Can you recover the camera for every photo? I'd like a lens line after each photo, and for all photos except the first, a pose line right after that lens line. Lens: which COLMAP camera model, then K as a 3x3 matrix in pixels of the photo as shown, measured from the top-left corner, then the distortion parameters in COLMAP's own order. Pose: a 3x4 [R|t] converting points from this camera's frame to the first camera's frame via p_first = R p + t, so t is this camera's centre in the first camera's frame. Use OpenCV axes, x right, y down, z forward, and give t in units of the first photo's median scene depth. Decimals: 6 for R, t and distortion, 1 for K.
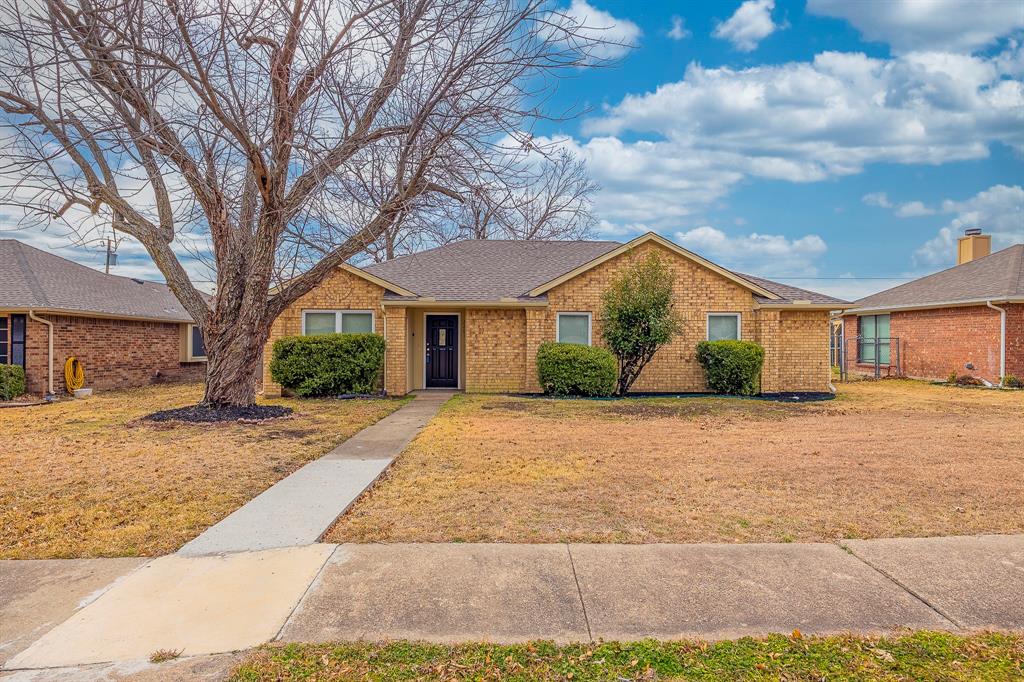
lens RADIAL K [[594.3, 0, 513.7], [0, 594.3, 339.7], [0, 0, 1]] dist [-0.000598, -0.000073]
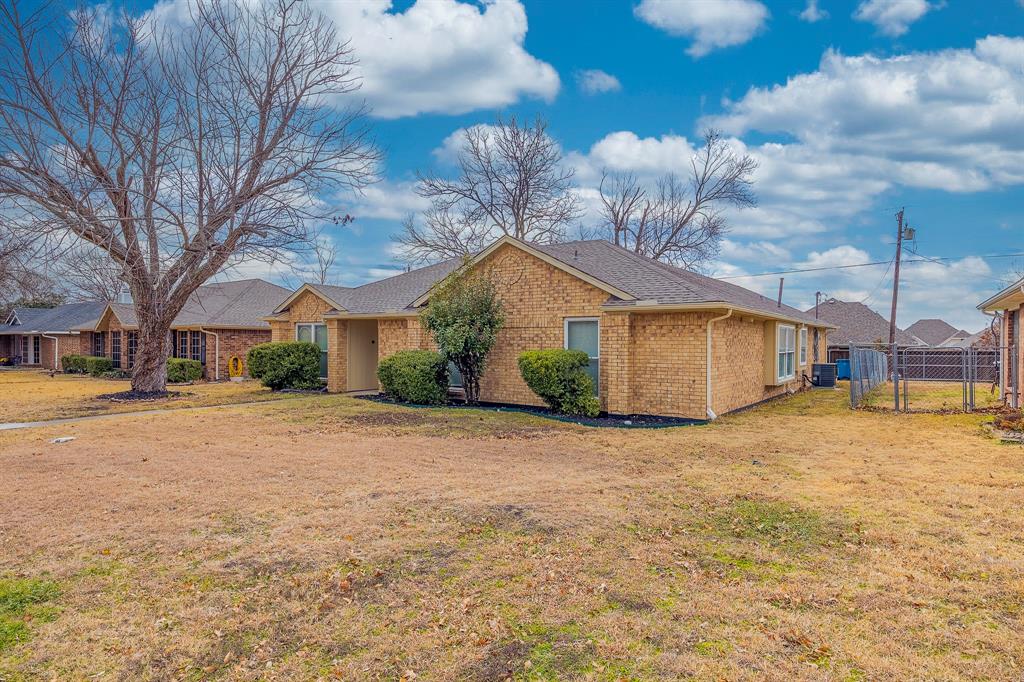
lens RADIAL K [[594.3, 0, 512.7], [0, 594.3, 339.8], [0, 0, 1]] dist [-0.000598, -0.000073]
pose [[0.783393, 0.000271, -0.621527, 0.831569], [-0.001185, 0.999999, -0.001057, -0.012550], [0.621526, 0.001565, 0.783392, 0.265320]]
